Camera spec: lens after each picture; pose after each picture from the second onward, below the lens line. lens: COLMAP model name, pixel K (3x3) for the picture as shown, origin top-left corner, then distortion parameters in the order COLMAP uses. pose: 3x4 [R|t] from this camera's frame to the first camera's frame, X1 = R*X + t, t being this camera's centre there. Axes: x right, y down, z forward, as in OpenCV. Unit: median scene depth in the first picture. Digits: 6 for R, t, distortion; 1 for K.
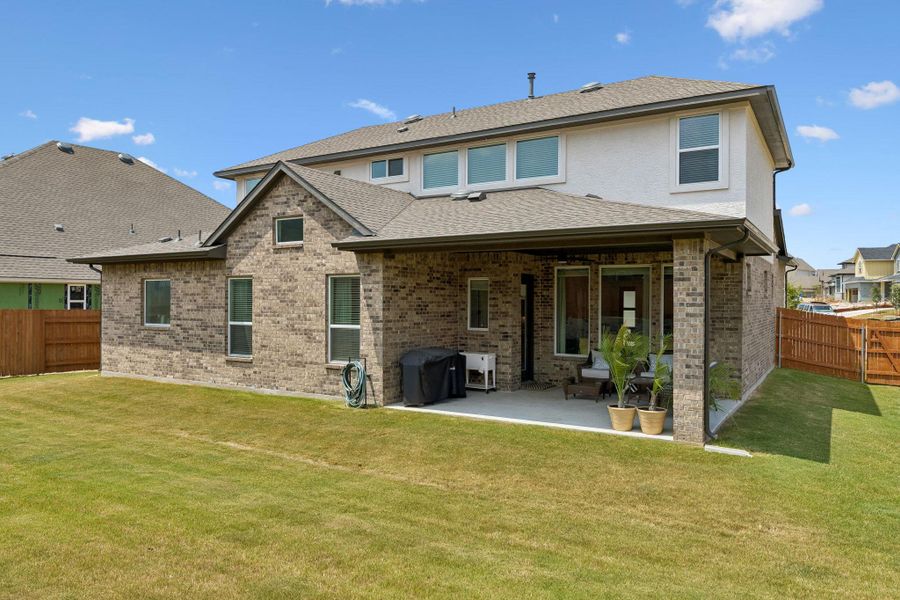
lens RADIAL K [[616.4, 0, 448.7], [0, 616.4, 302.6], [0, 0, 1]] dist [0.004521, -0.000910]
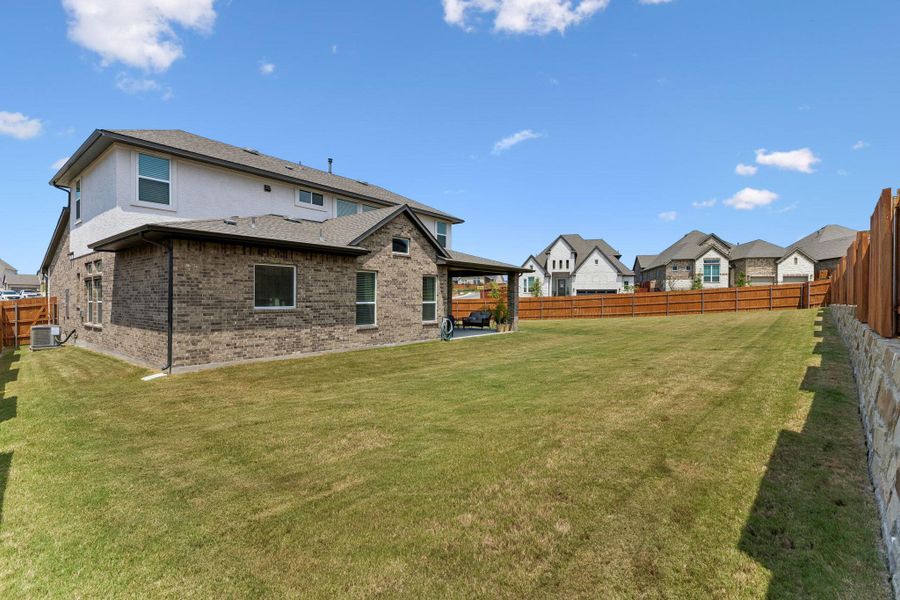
lens RADIAL K [[416.6, 0, 451.3], [0, 416.6, 299.2], [0, 0, 1]] dist [0.001810, 0.000113]
pose [[0.126880, -0.002291, 0.991915, -1.269707], [0.002439, 0.999995, 0.001998, 0.023554], [-0.991915, 0.002165, 0.126885, 0.675783]]
